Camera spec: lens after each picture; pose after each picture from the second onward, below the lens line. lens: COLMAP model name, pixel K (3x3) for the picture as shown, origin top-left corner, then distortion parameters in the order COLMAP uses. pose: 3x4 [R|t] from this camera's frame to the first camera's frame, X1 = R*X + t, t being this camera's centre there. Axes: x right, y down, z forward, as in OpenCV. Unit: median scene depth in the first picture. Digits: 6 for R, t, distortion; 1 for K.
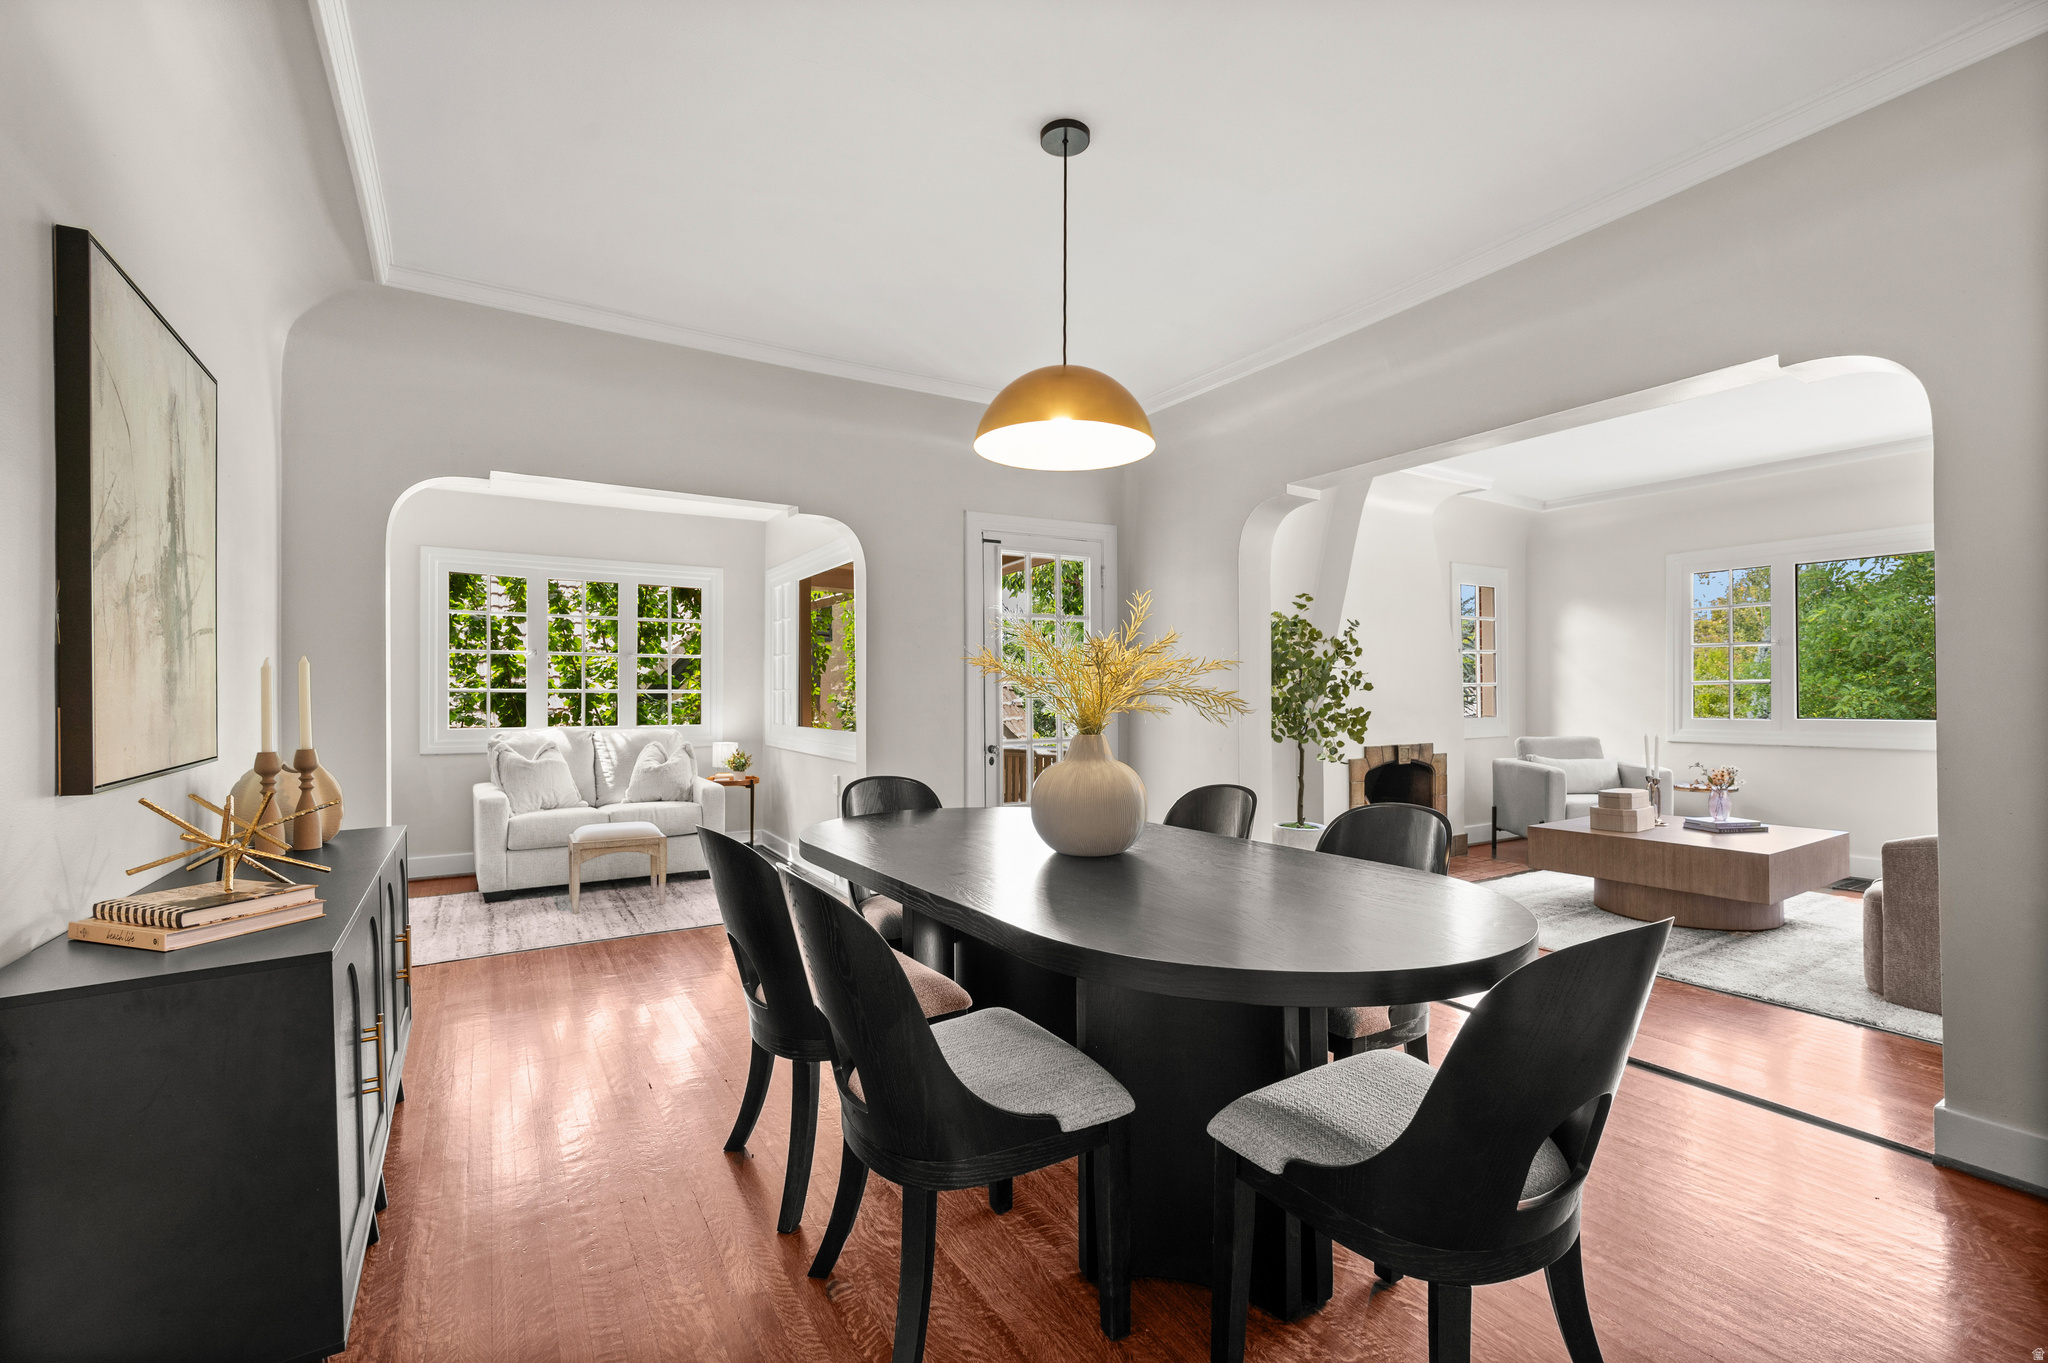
lens RADIAL K [[854.9, 0, 1013.9], [0, 854.9, 699.2], [0, 0, 1]] dist [-0.003673, 0.000479]
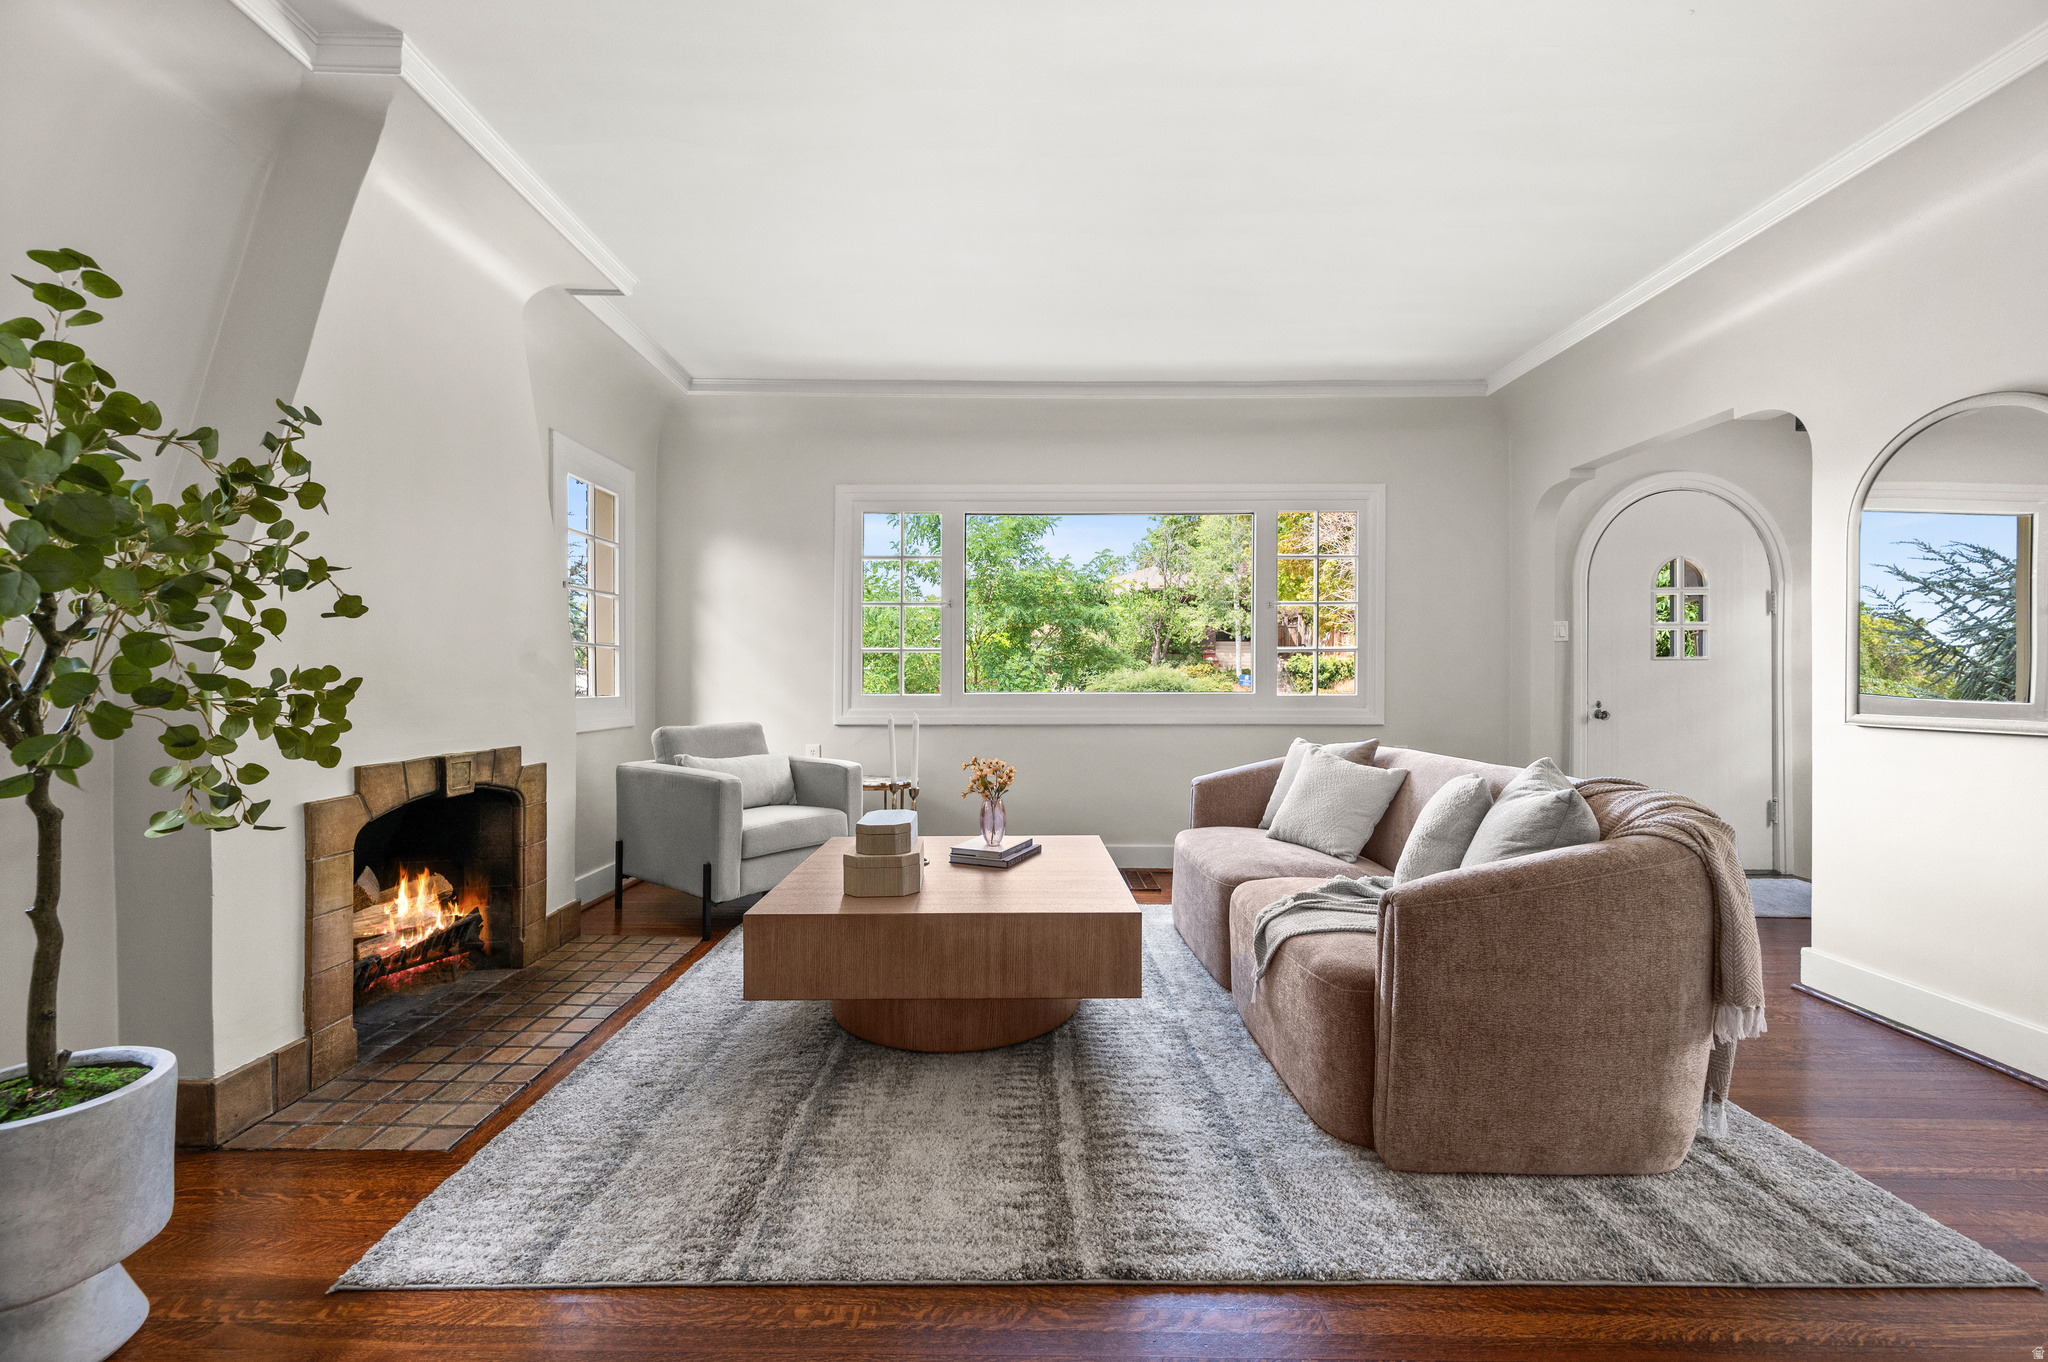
lens RADIAL K [[816.4, 0, 1030.5], [0, 816.4, 679.4], [0, 0, 1]] dist [0.002579, -0.000133]
pose [[0.504226, 0.009549, 0.863519, 0.223104], [-0.001861, 0.999949, -0.009971, 0.015630], [-0.863570, 0.003421, 0.504218, 0.494404]]
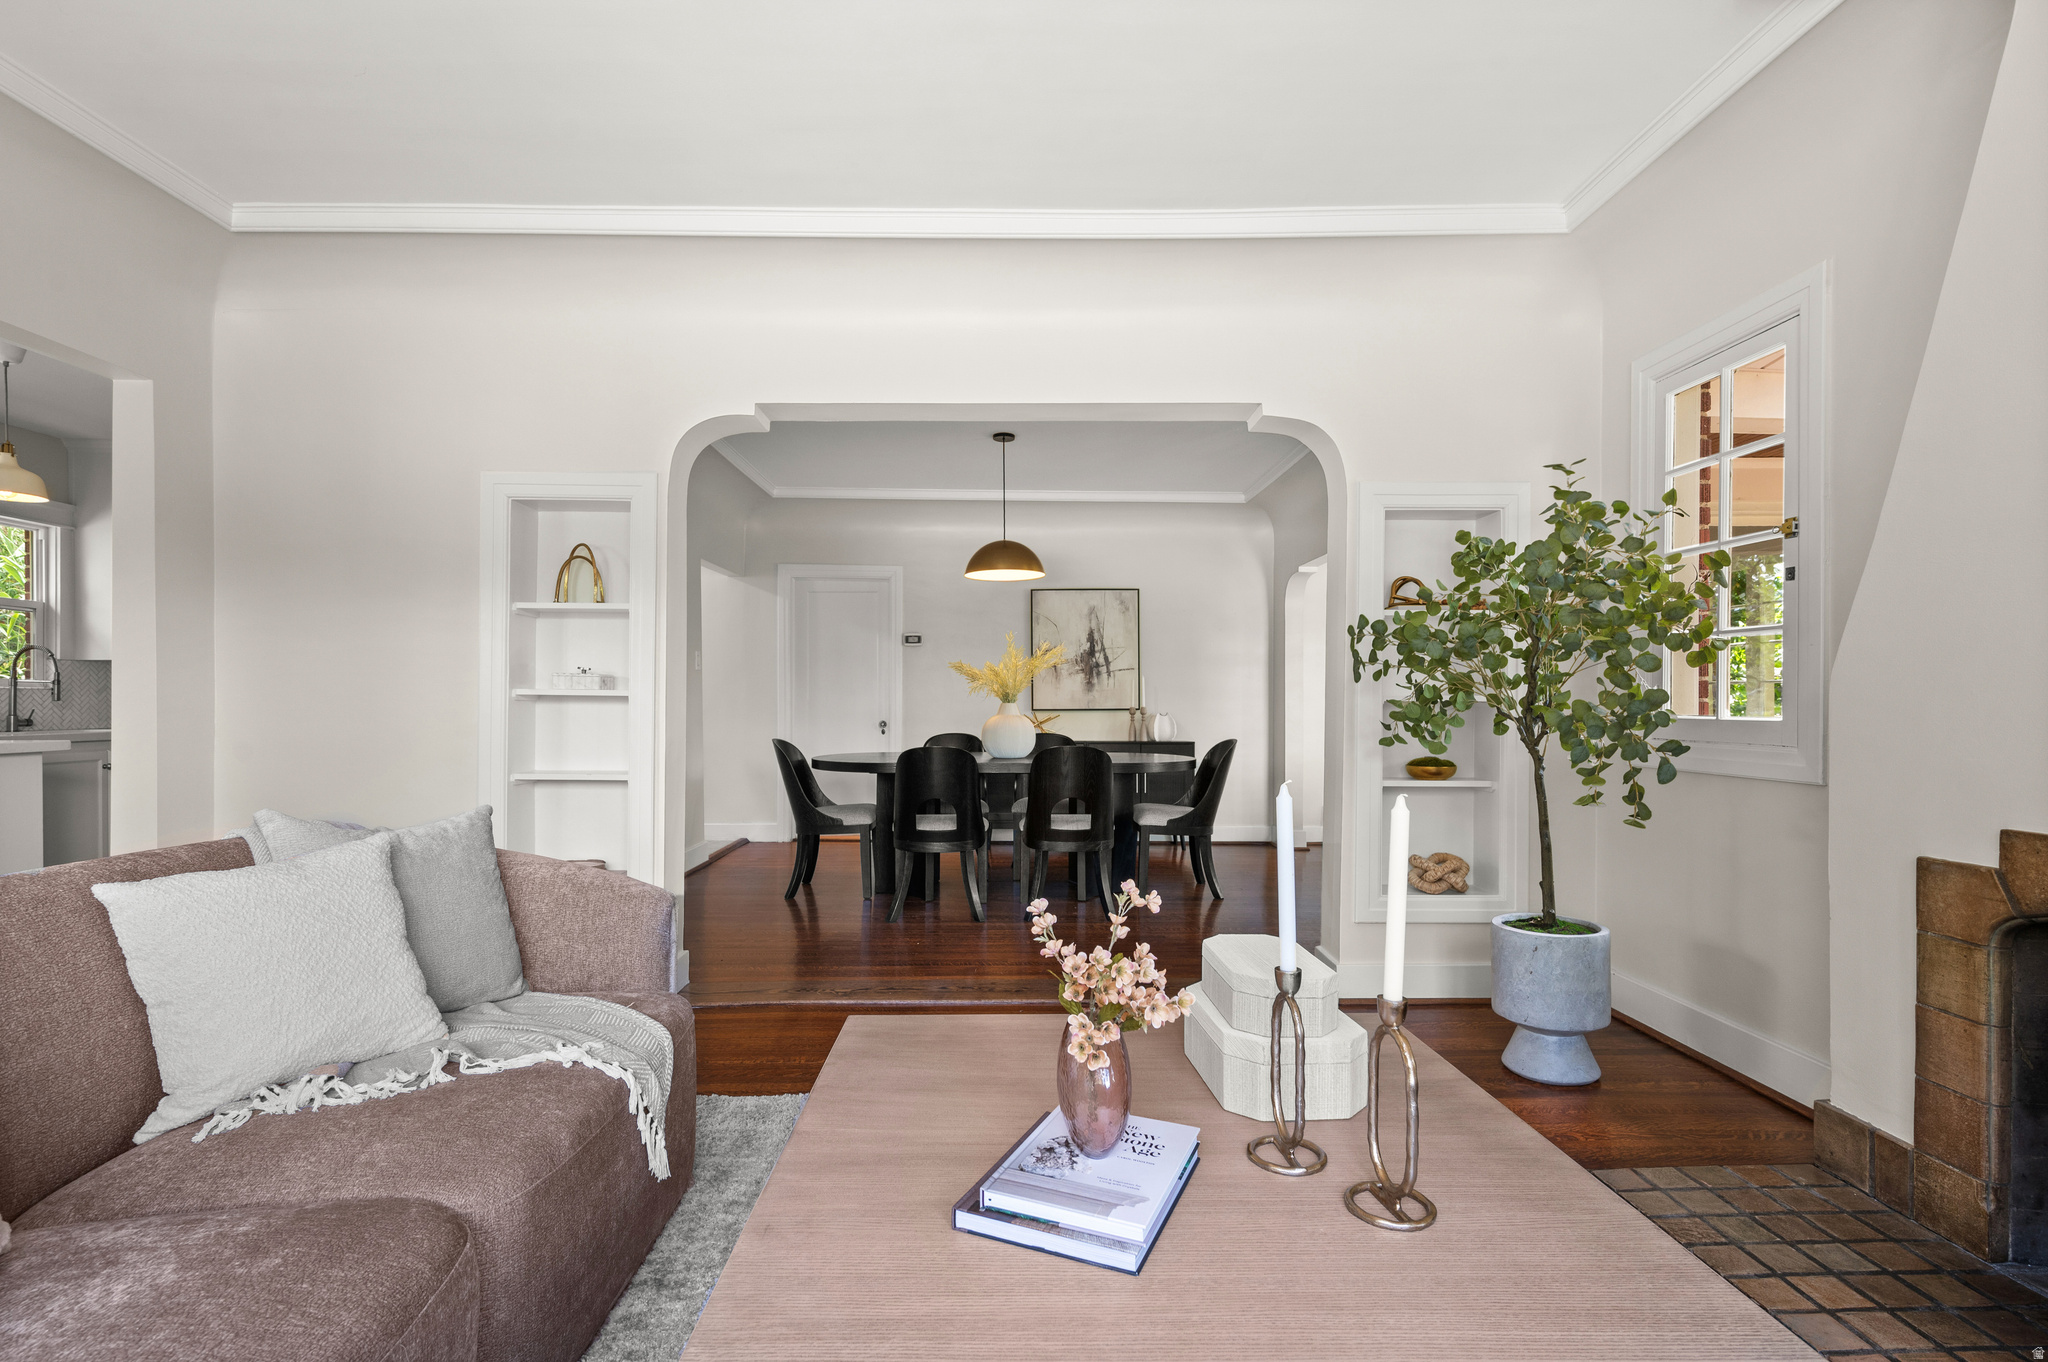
lens RADIAL K [[963.0, 0, 1013.8], [0, 963.0, 708.0], [0, 0, 1]] dist [0.005443, -0.000895]
pose [[-0.498198, 0.007006, -0.867035, 0.816246], [-0.000903, 0.999963, 0.008598, 0.012320], [0.867063, 0.005066, -0.498174, 0.839868]]
